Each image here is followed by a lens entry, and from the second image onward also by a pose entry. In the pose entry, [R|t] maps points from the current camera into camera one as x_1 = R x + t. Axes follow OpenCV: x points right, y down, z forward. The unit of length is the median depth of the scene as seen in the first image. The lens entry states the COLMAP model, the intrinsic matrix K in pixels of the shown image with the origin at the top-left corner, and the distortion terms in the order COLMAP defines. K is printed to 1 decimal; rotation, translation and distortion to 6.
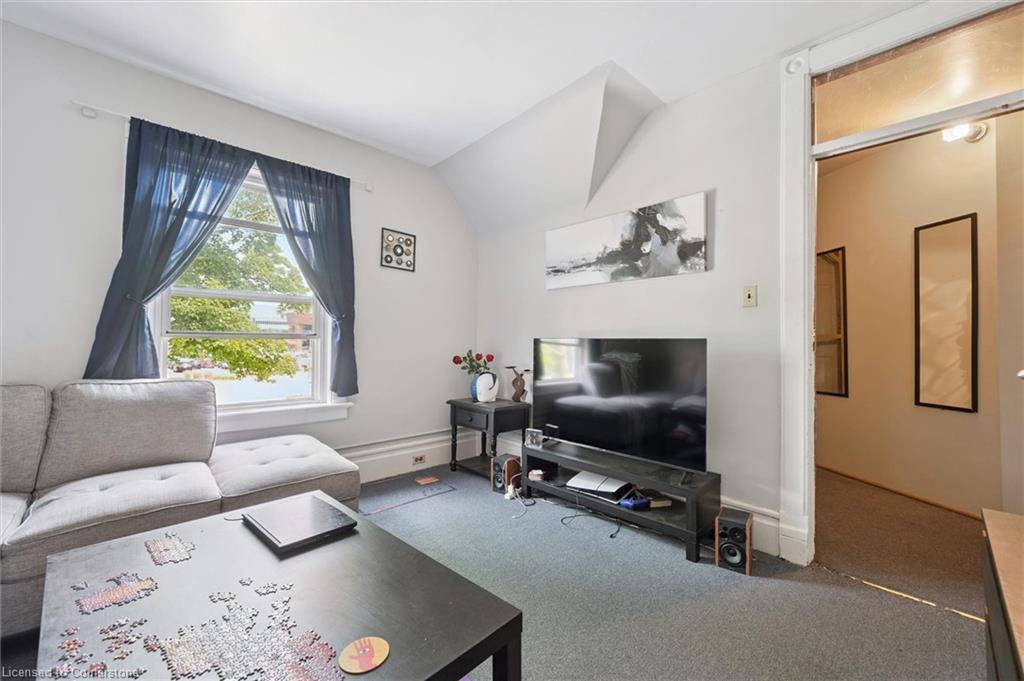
lens RADIAL K [[410.1, 0, 510.9], [0, 410.1, 342.6], [0, 0, 1]] dist [-0.002850, -0.000223]
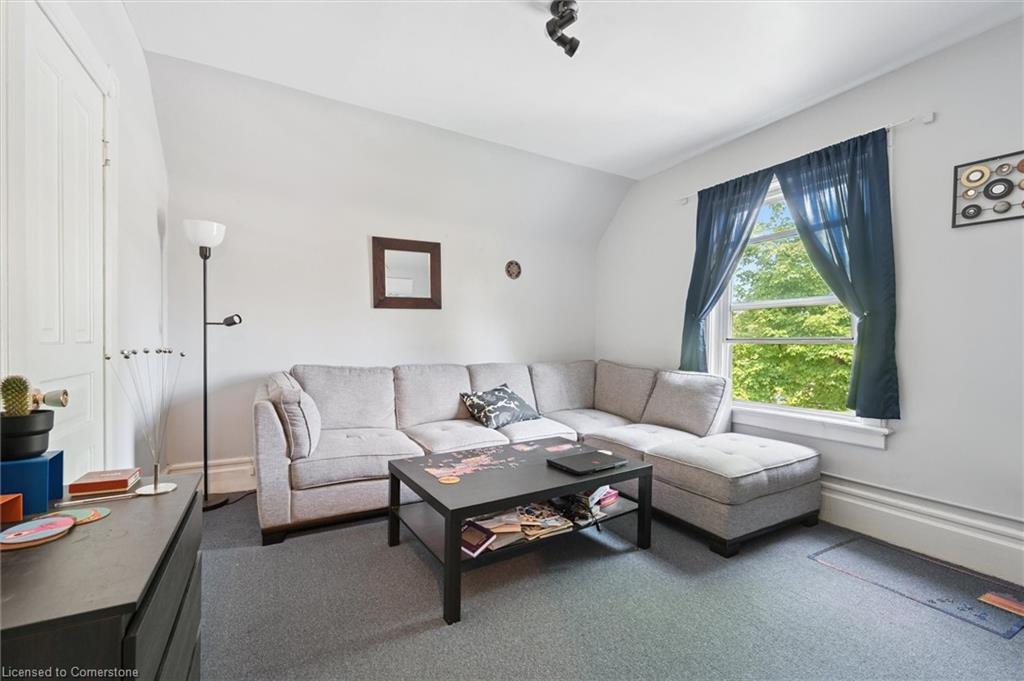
lens RADIAL K [[444.4, 0, 508.6], [0, 444.4, 343.7], [0, 0, 1]] dist [0.019492, 0.000233]
pose [[-0.239583, -0.008456, -0.970839, 0.608826], [-0.007681, 0.999947, -0.006815, 0.003708], [0.970845, 0.005824, -0.239636, 0.575003]]
